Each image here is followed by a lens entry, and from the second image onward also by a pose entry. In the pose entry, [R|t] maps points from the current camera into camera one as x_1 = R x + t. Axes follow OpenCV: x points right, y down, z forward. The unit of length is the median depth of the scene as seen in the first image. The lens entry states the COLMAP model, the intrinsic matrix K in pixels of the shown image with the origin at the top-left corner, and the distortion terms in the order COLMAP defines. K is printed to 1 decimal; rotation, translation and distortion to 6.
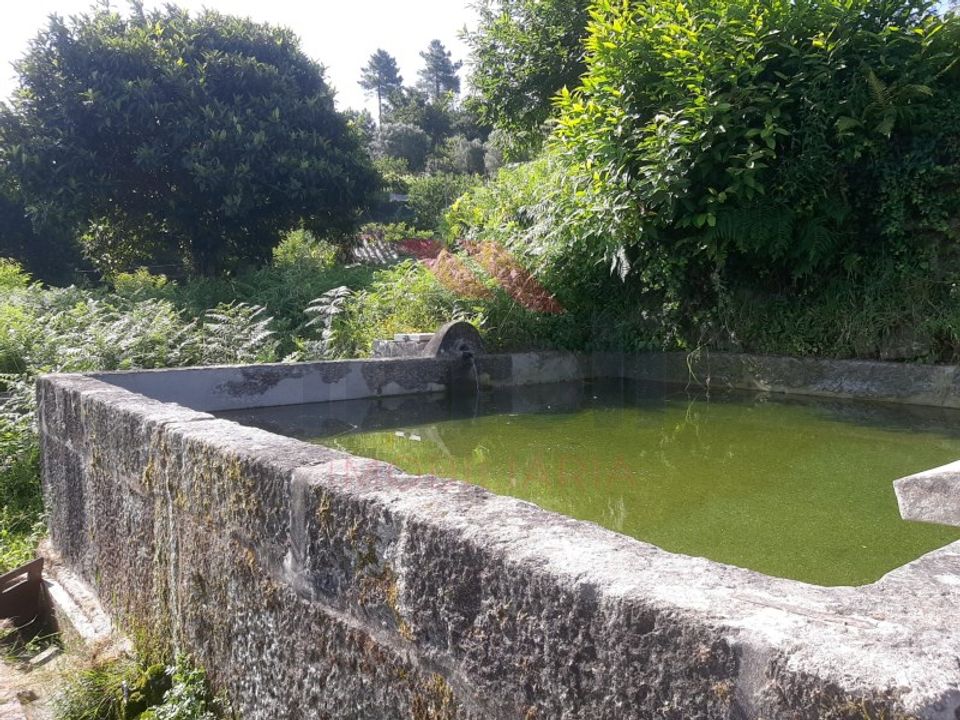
lens RADIAL K [[760.1, 0, 490.1], [0, 760.1, 362.7], [0, 0, 1]] dist [0.092600, -0.178173]
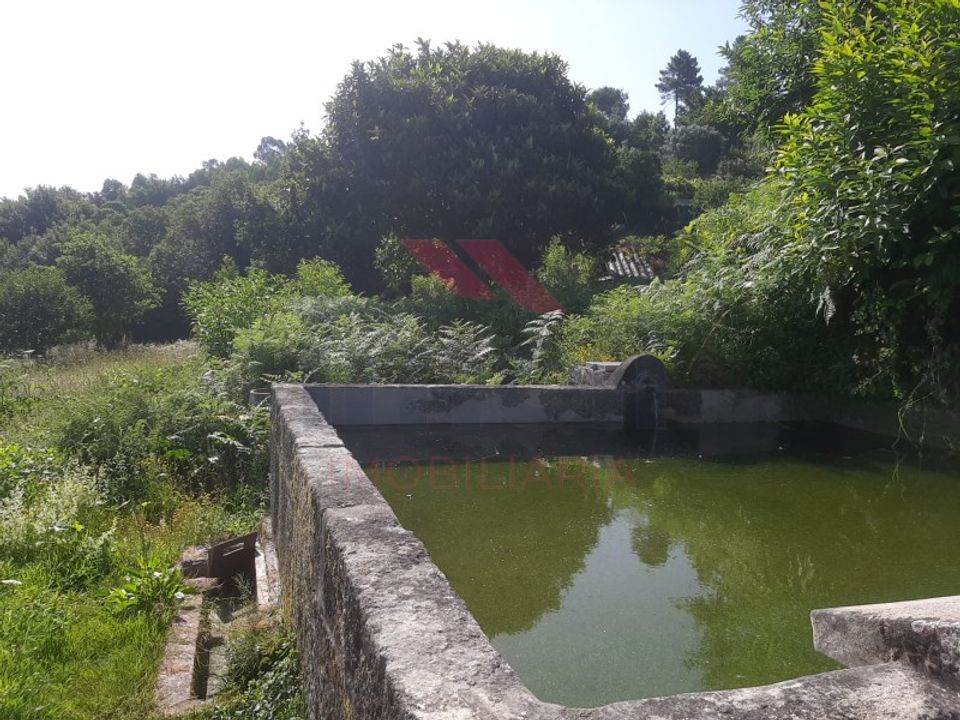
lens RADIAL K [[760.1, 0, 490.1], [0, 760.1, 362.7], [0, 0, 1]] dist [0.092600, -0.178173]
pose [[0.928564, 0.069440, -0.364620, 0.107429], [-0.069053, 0.997513, 0.014117, -0.033939], [0.364693, 0.012070, 0.931049, -0.018896]]
